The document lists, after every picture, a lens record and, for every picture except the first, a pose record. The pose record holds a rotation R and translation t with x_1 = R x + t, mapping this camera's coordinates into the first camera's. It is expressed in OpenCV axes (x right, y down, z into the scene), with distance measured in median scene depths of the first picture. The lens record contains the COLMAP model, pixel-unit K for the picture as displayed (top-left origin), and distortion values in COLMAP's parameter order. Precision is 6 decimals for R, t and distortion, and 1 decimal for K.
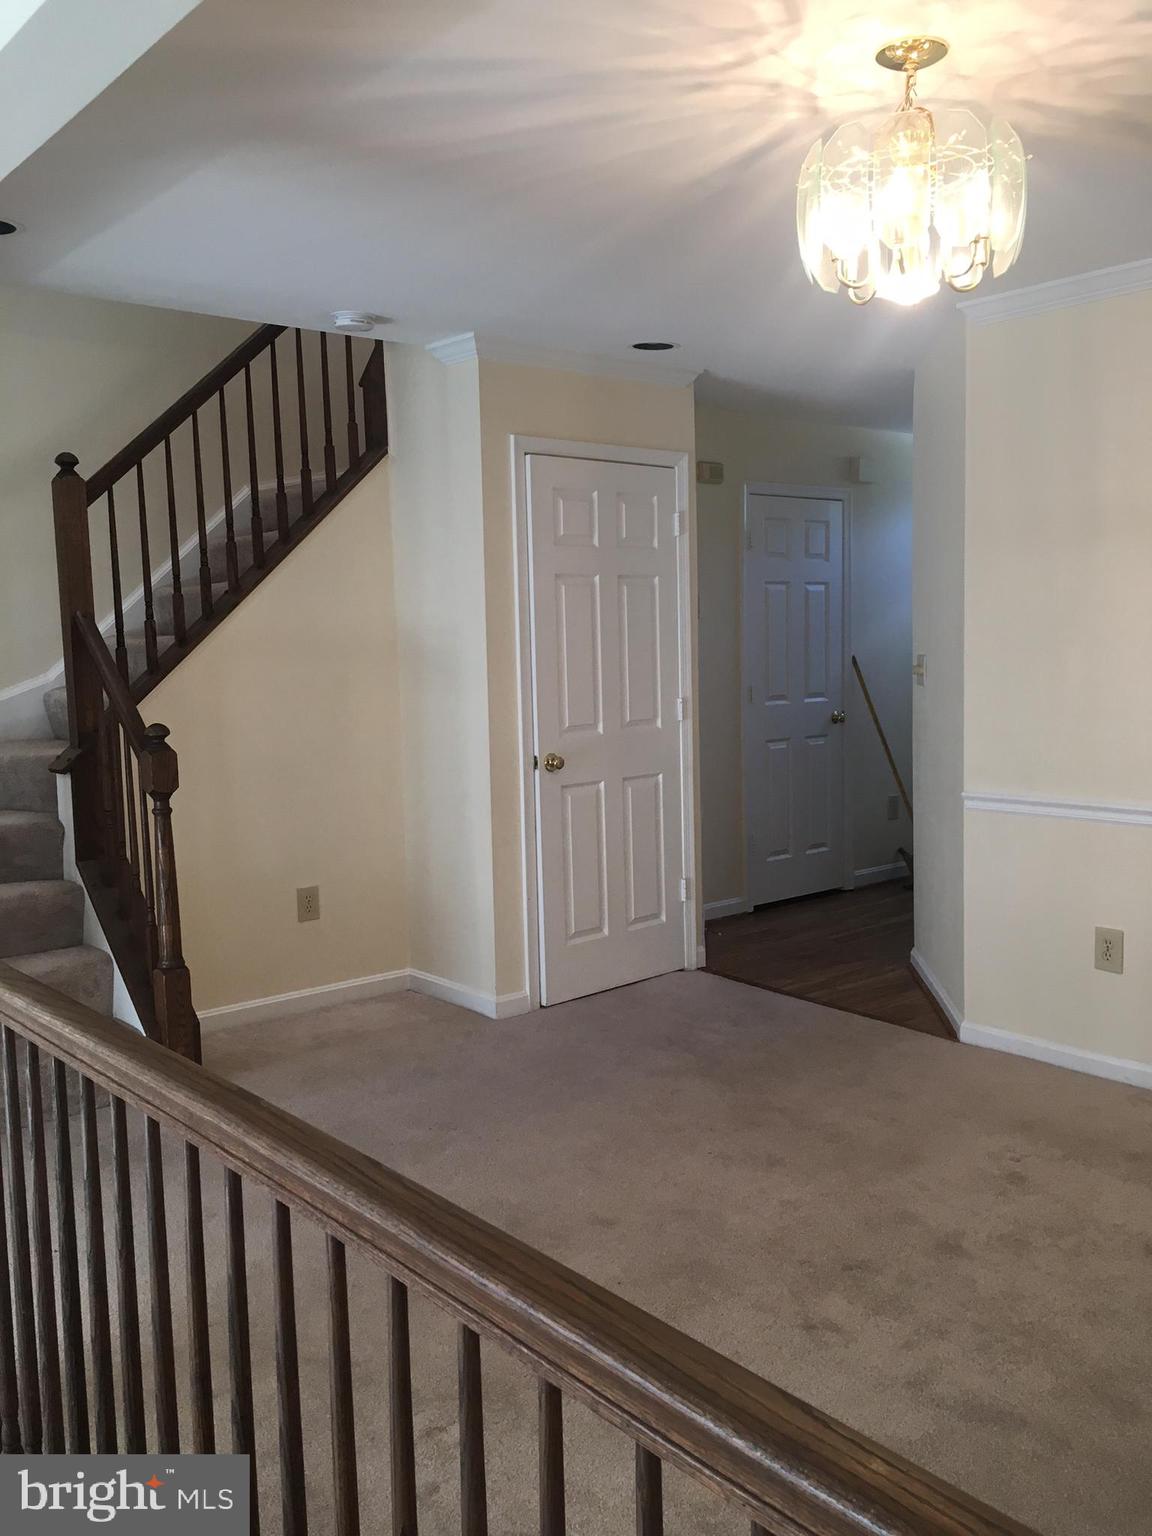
lens RADIAL K [[1317.7, 0, 573.4], [0, 1317.7, 761.0], [0, 0, 1]] dist [0.075821, -0.108186]
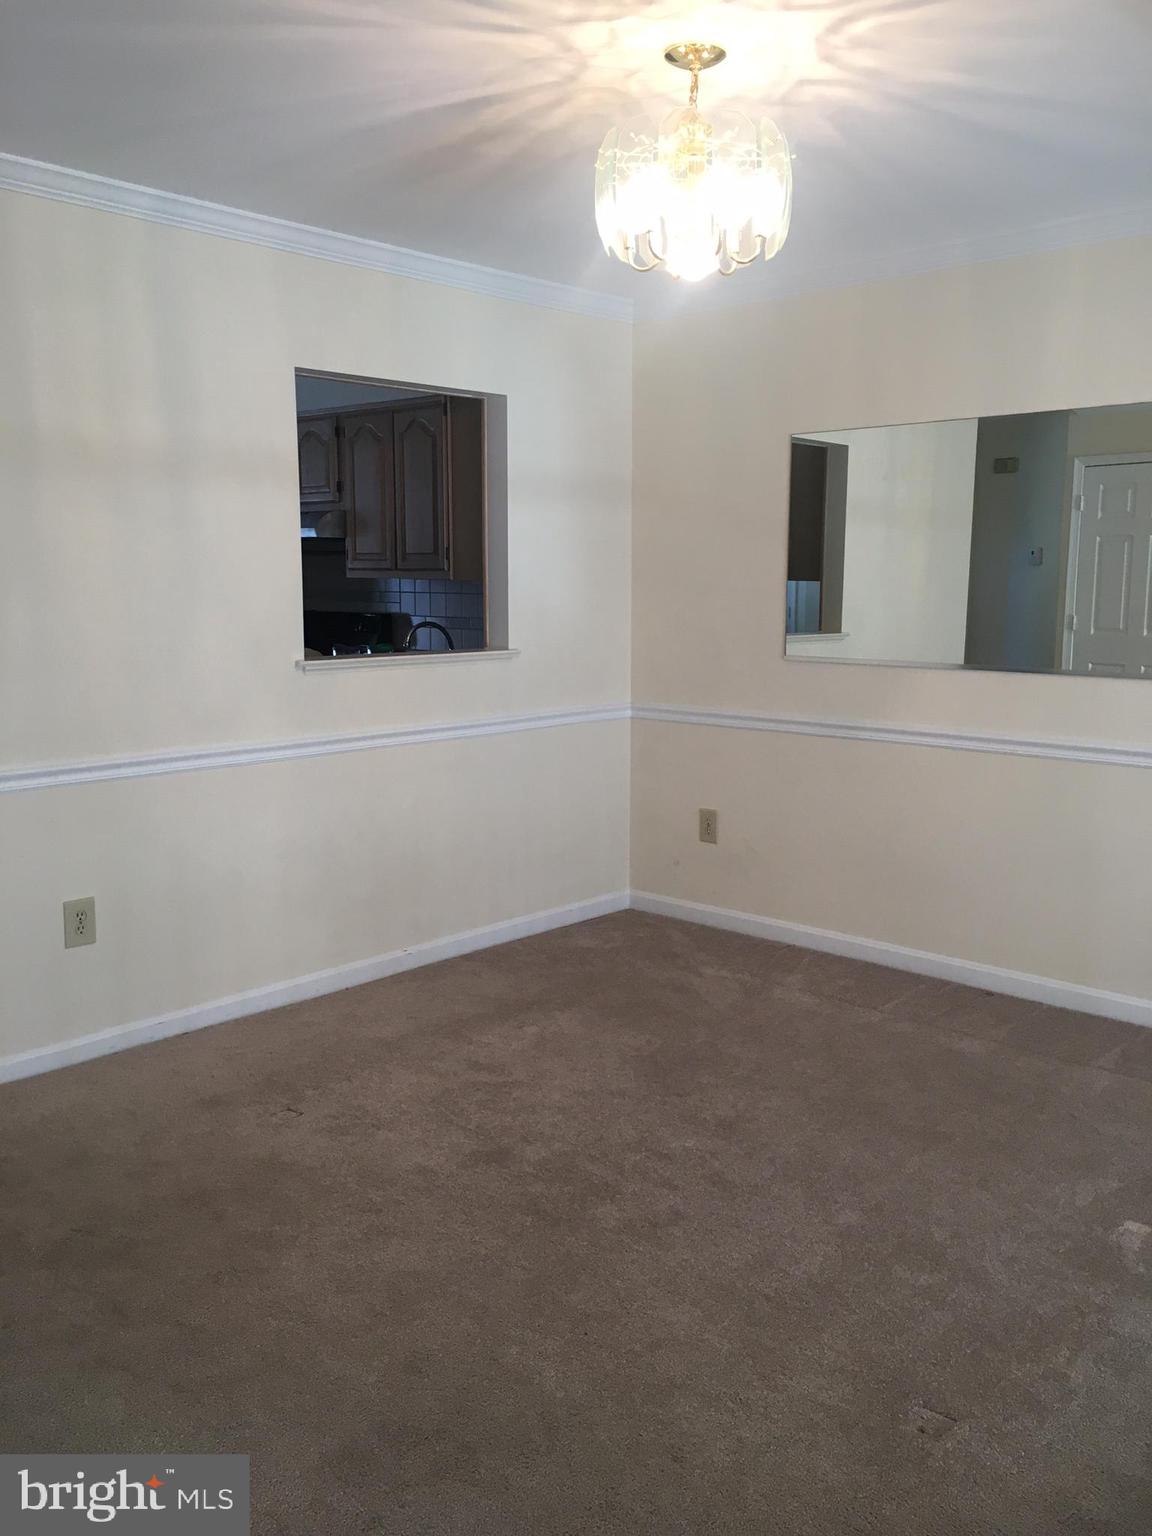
lens RADIAL K [[1309.5, 0, 579.2], [0, 1309.5, 748.3], [0, 0, 1]] dist [0.030228, -0.001879]
pose [[-0.128834, -0.106179, 0.985965, -0.850536], [0.101341, 0.987636, 0.119601, -0.082263], [-0.986474, 0.115327, -0.116481, 1.210807]]
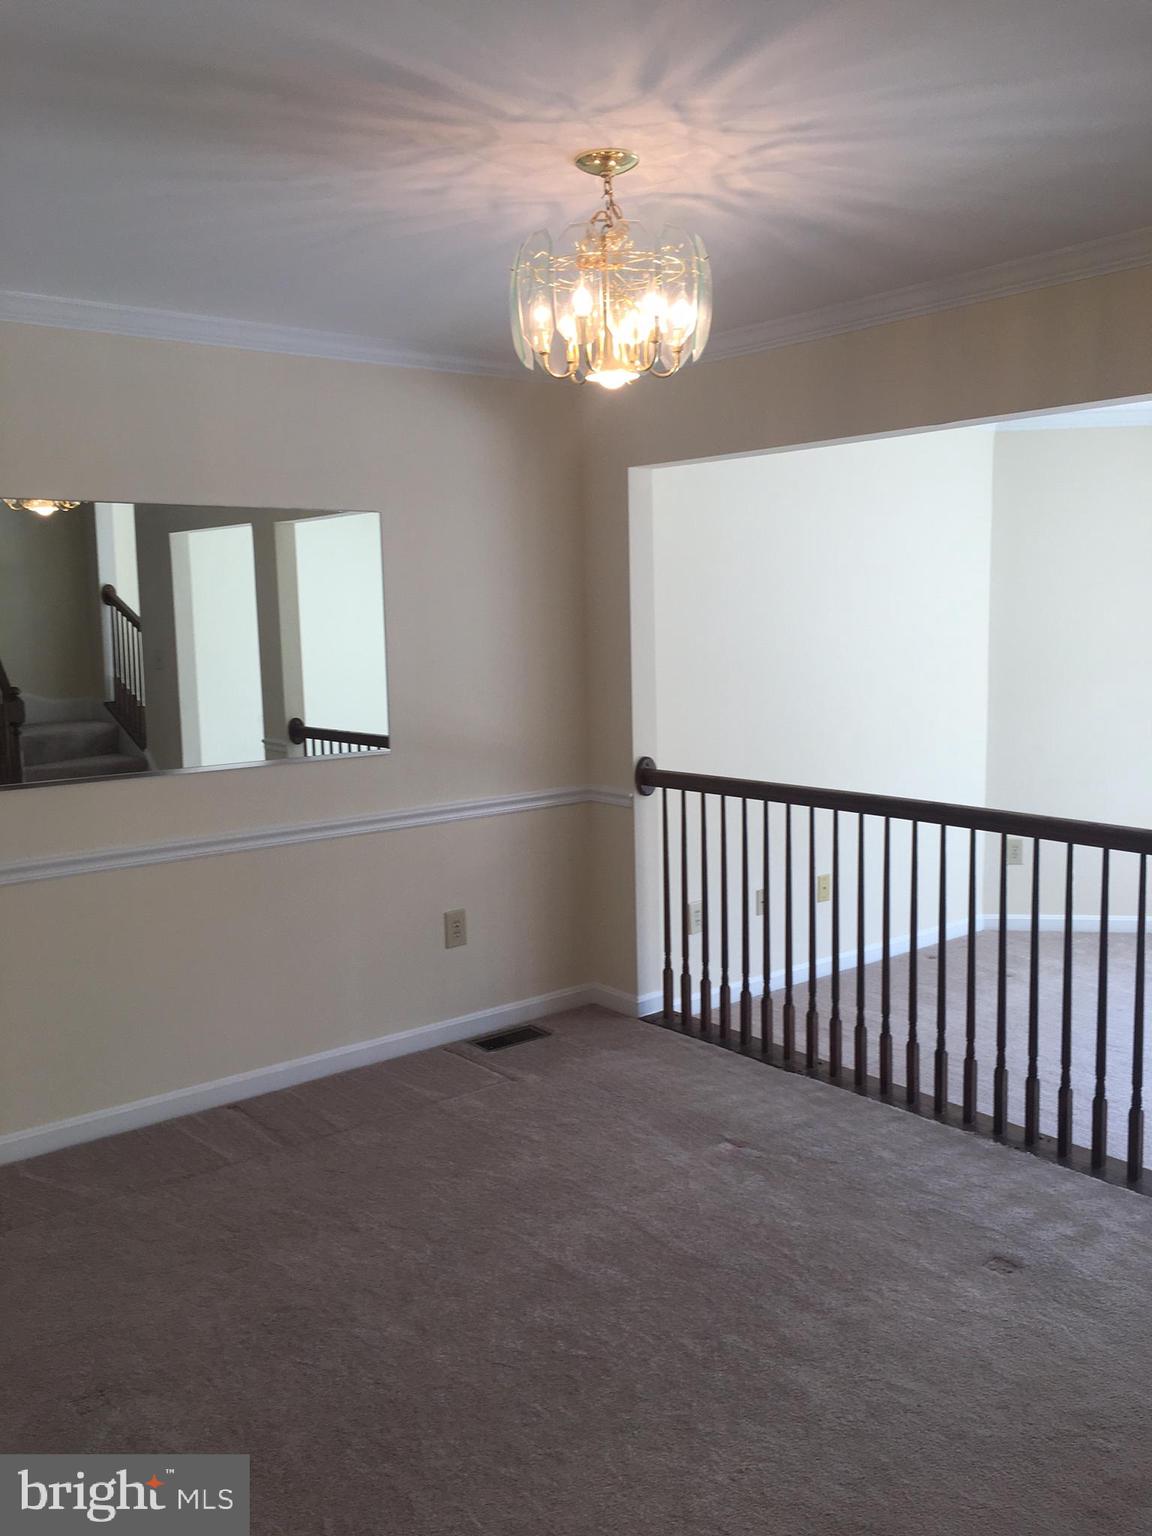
lens RADIAL K [[1309.5, 0, 579.2], [0, 1309.5, 748.3], [0, 0, 1]] dist [0.030228, -0.001879]
pose [[-0.998758, 0.044386, 0.022616, 0.254570], [0.048130, 0.976889, 0.208260, -0.263015], [-0.012850, 0.209090, -0.977812, 2.024425]]
